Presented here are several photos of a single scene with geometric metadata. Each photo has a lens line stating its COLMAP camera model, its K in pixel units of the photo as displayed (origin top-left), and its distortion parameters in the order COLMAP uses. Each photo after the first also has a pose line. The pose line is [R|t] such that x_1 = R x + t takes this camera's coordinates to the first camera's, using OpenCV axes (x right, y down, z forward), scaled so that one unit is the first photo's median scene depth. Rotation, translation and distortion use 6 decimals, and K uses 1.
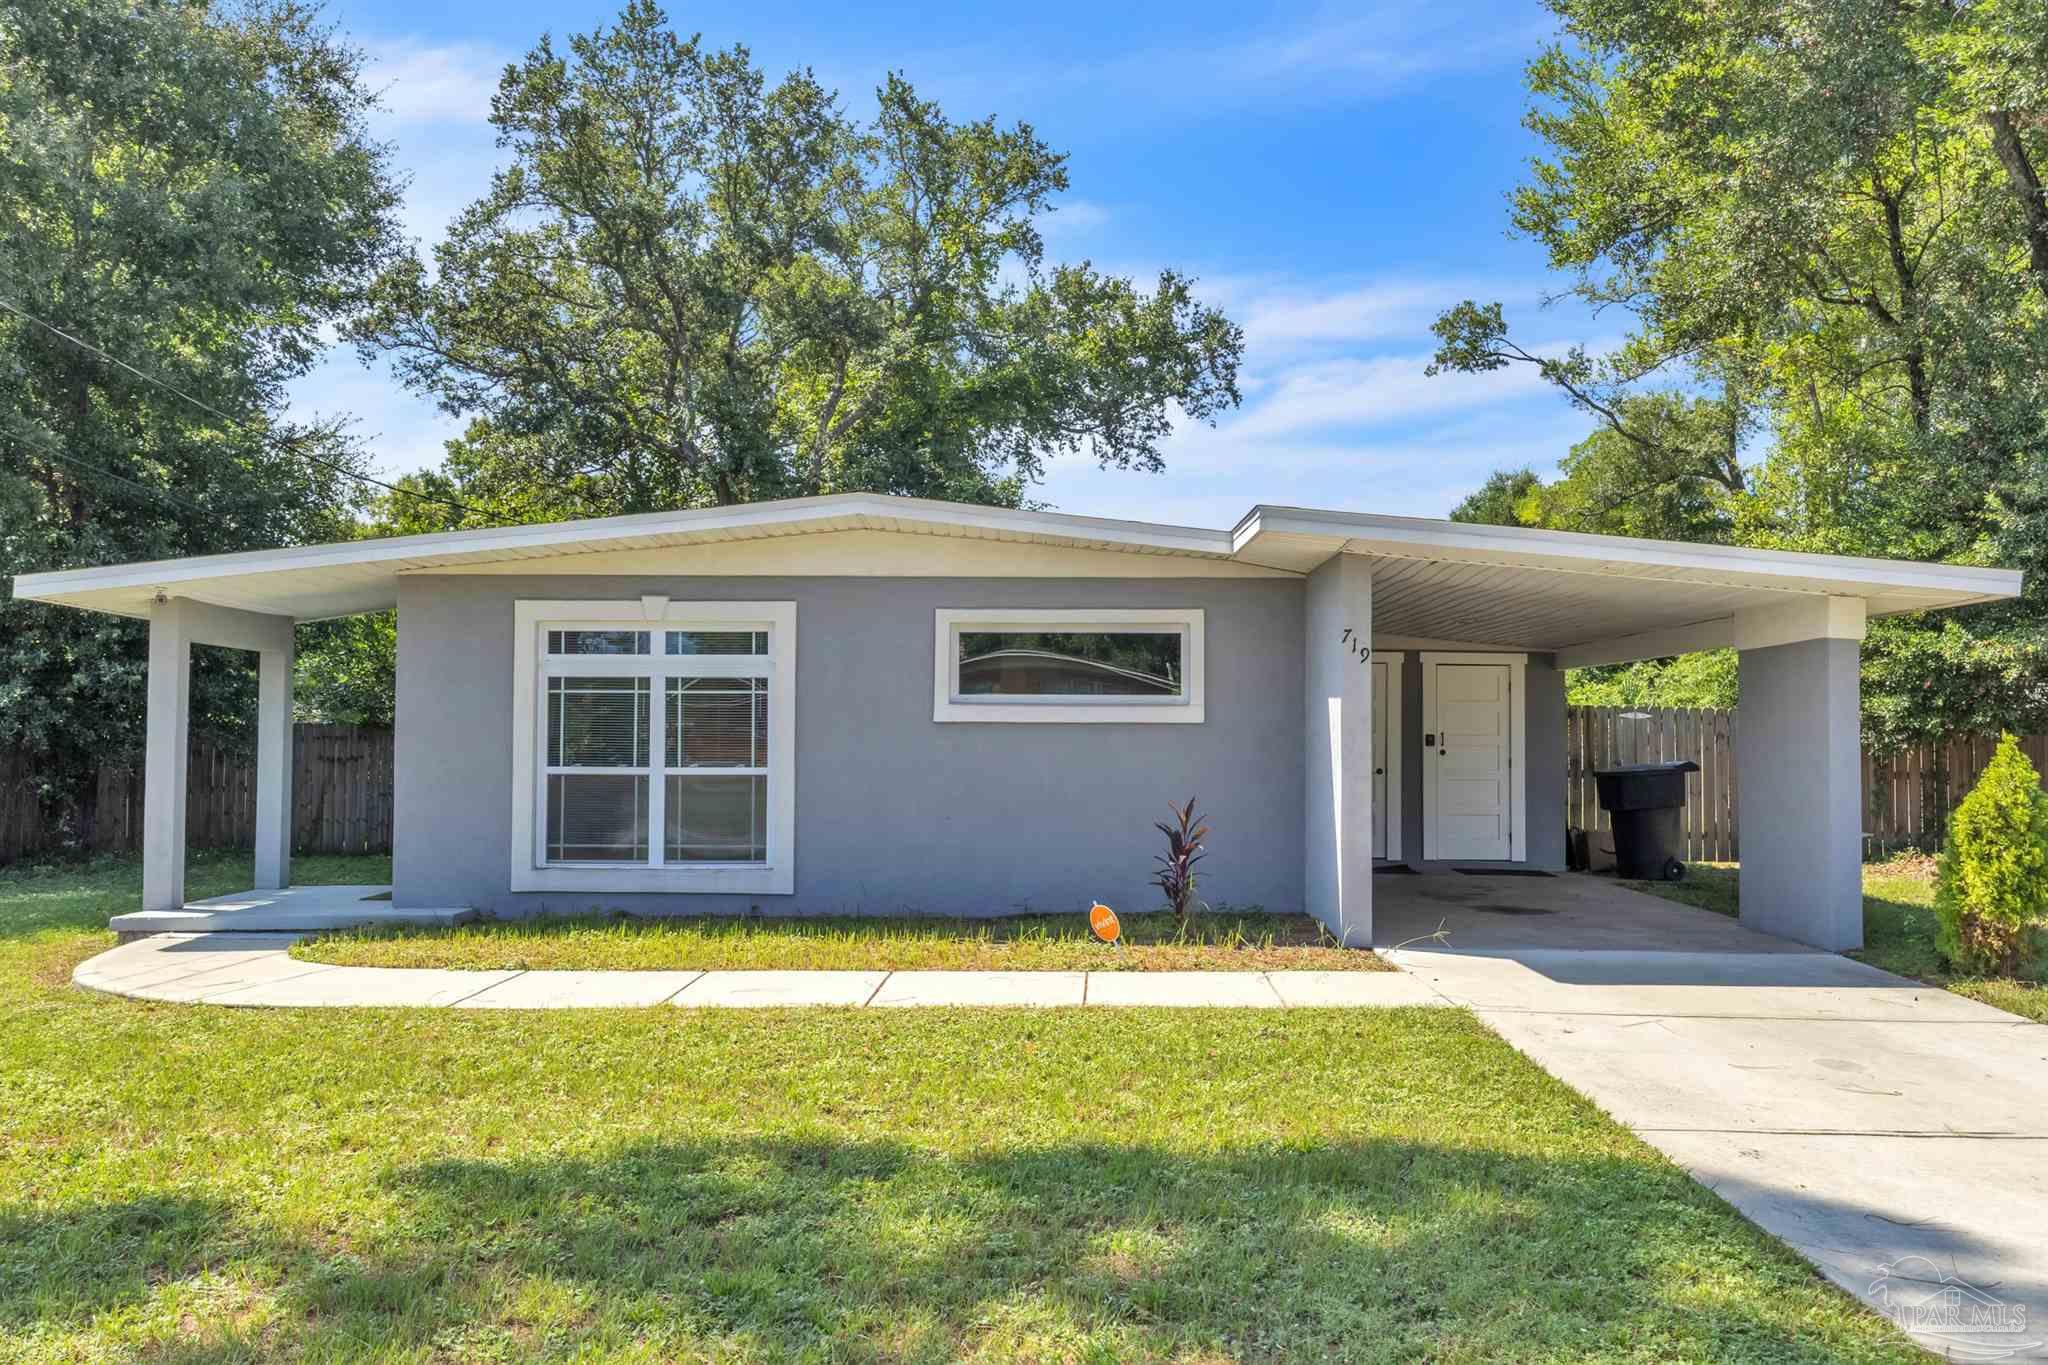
lens RADIAL K [[1626.5, 0, 1024.0], [0, 1626.5, 682.5], [0, 0, 1]] dist [0.016072, -0.017710]
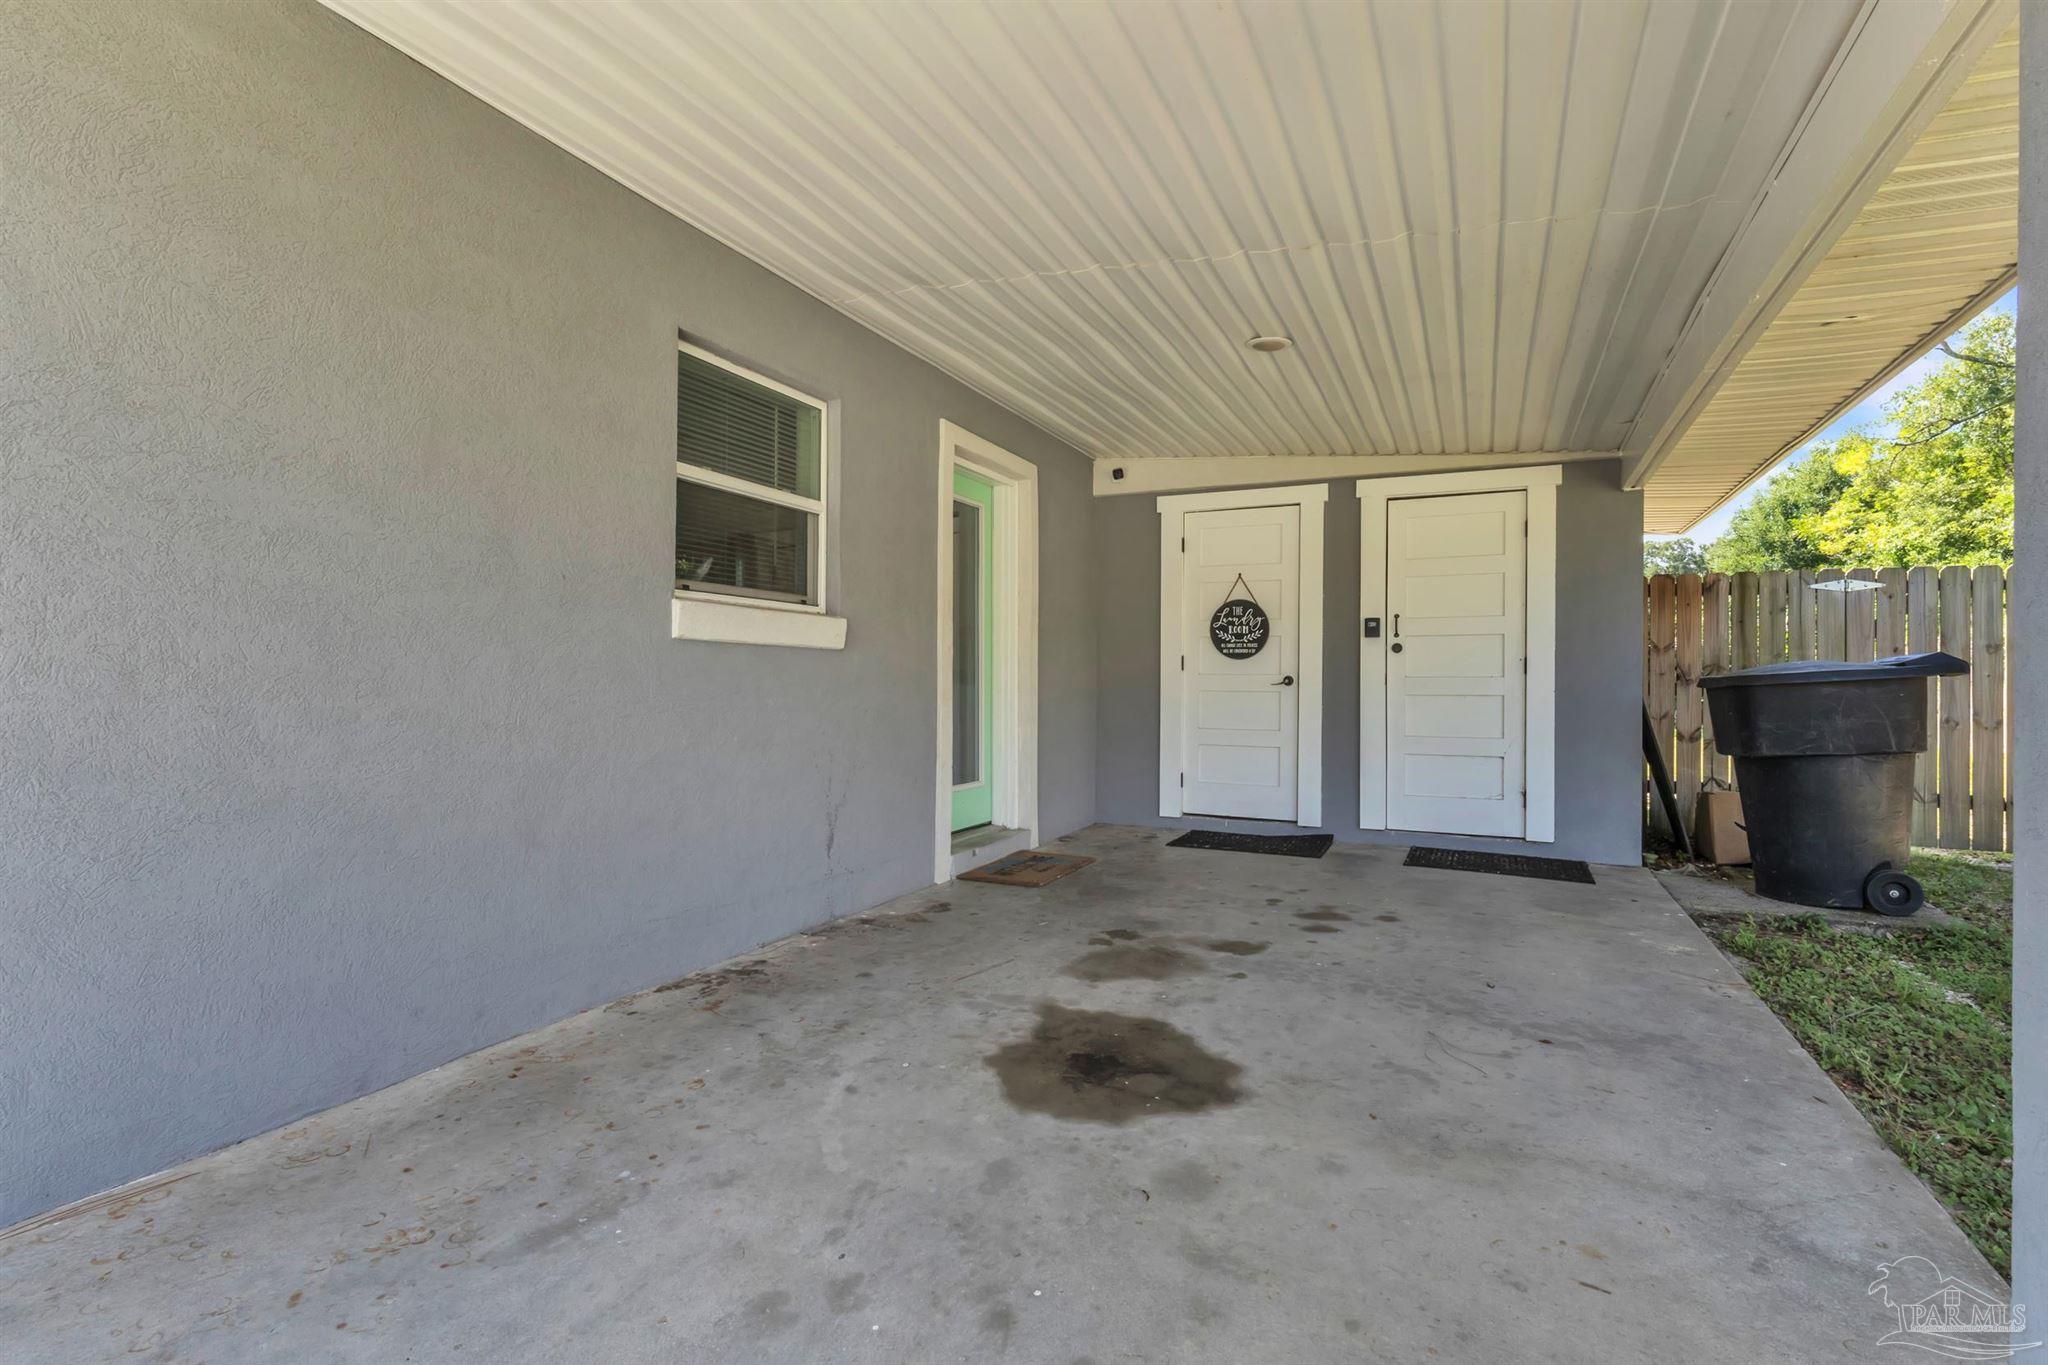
lens RADIAL K [[951.9, 0, 1024.0], [0, 951.9, 682.5], [0, 0, 1]] dist [0.002438, 0.001327]
pose [[0.904465, -0.002450, -0.426541, 0.381602], [0.015951, 0.999478, 0.028083, 0.059047], [0.426250, -0.032204, 0.904032, 0.853399]]
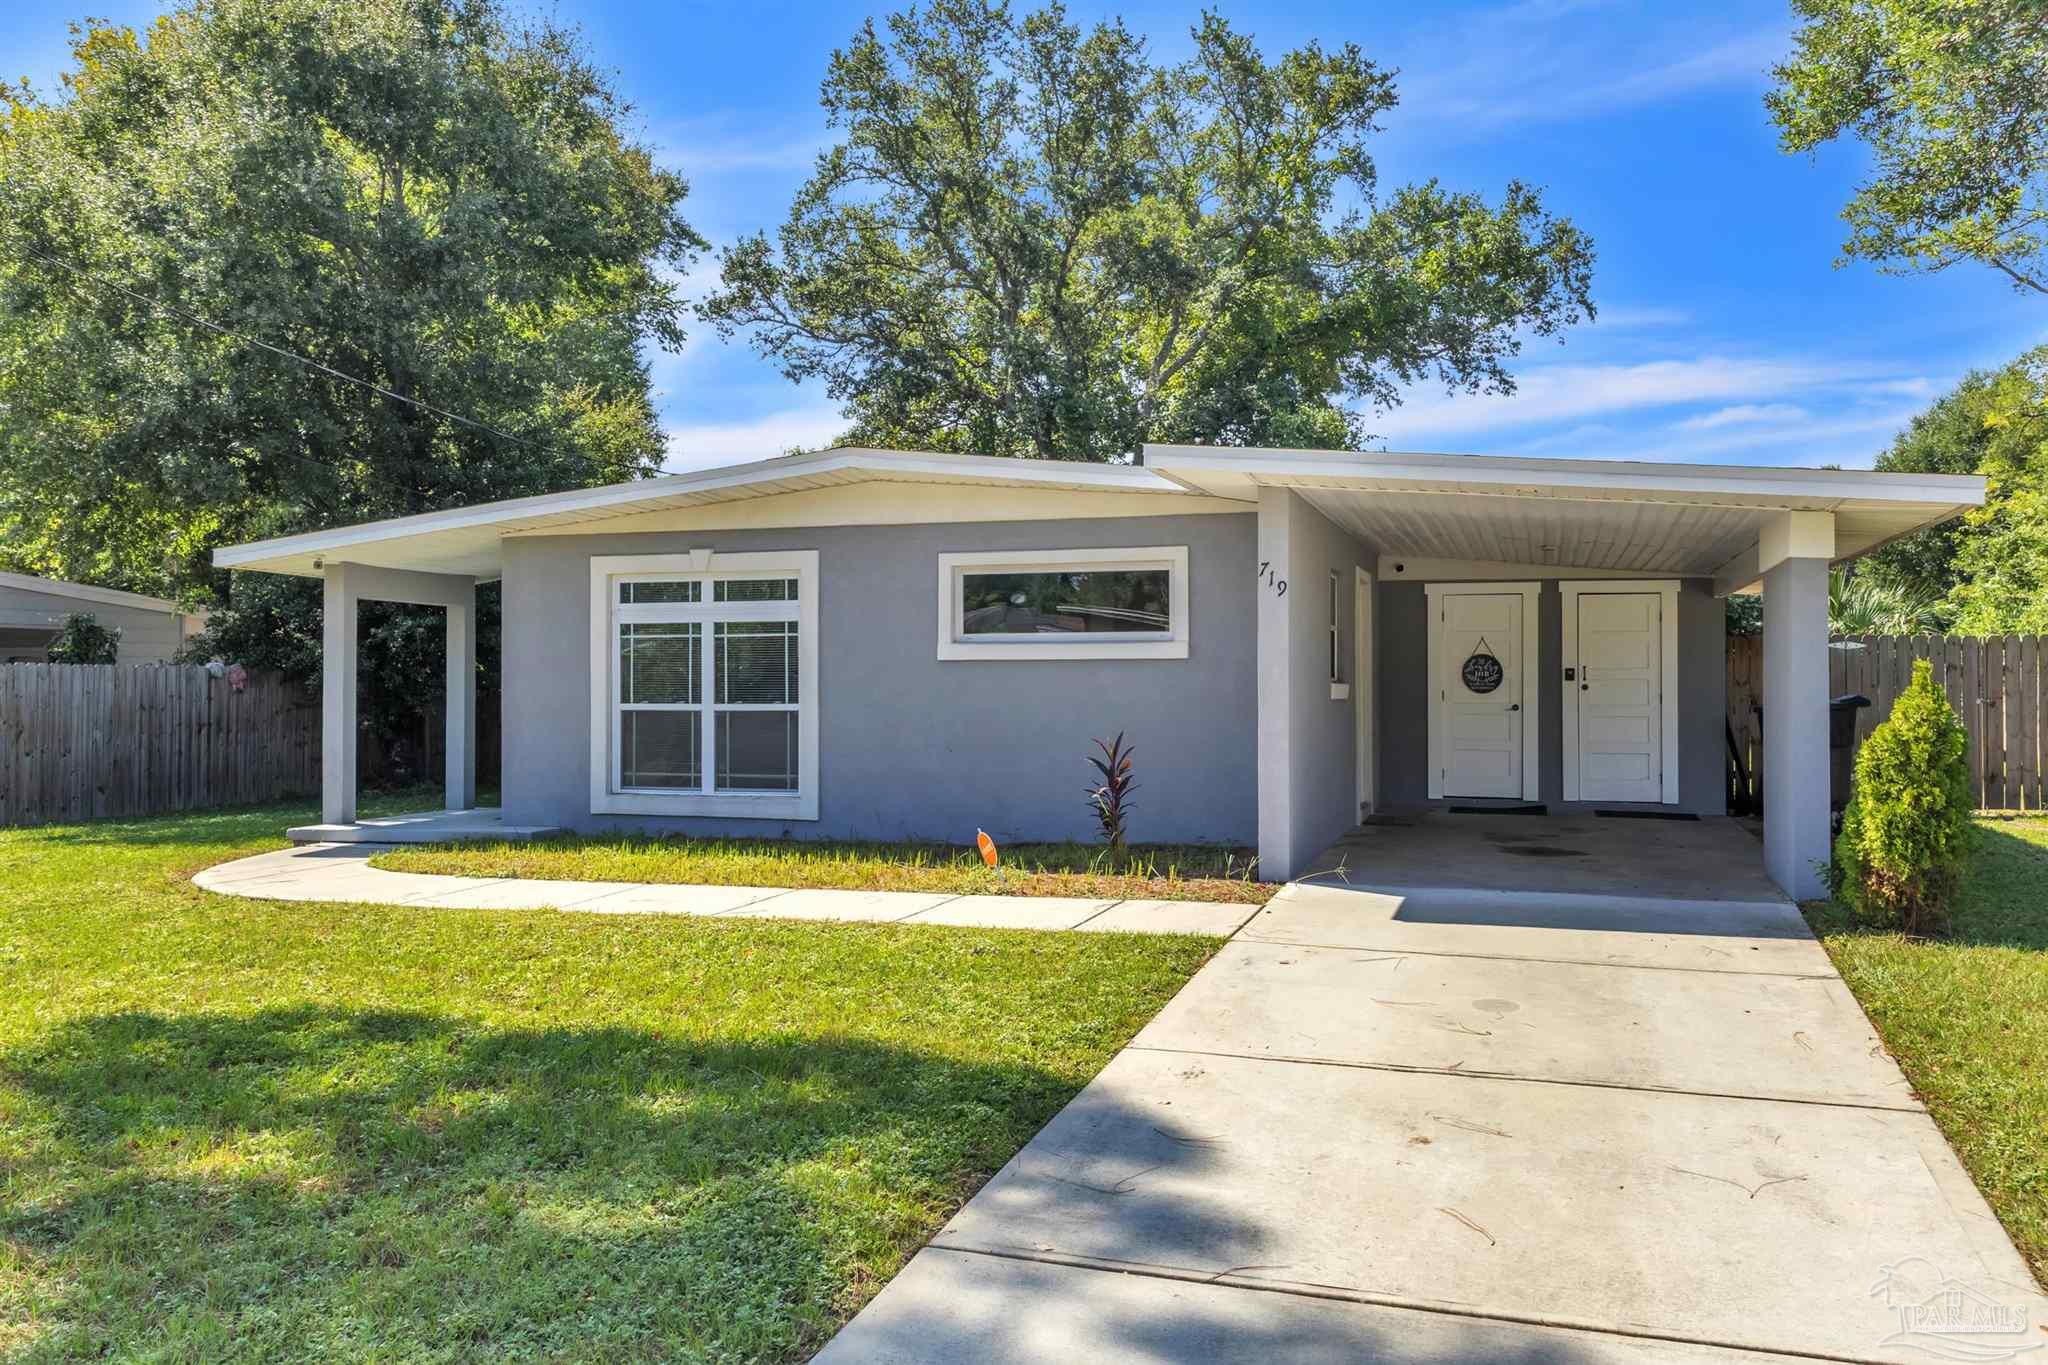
lens RADIAL K [[1637.4, 0, 1027.4], [0, 1637.4, 658.9], [0, 0, 1]] dist [0.011583, -0.013933]
pose [[0.956240, -0.010719, -0.292388, 0.306122], [0.017167, 0.999663, 0.019497, 0.003442], [0.292080, -0.023664, 0.956101, -0.001411]]
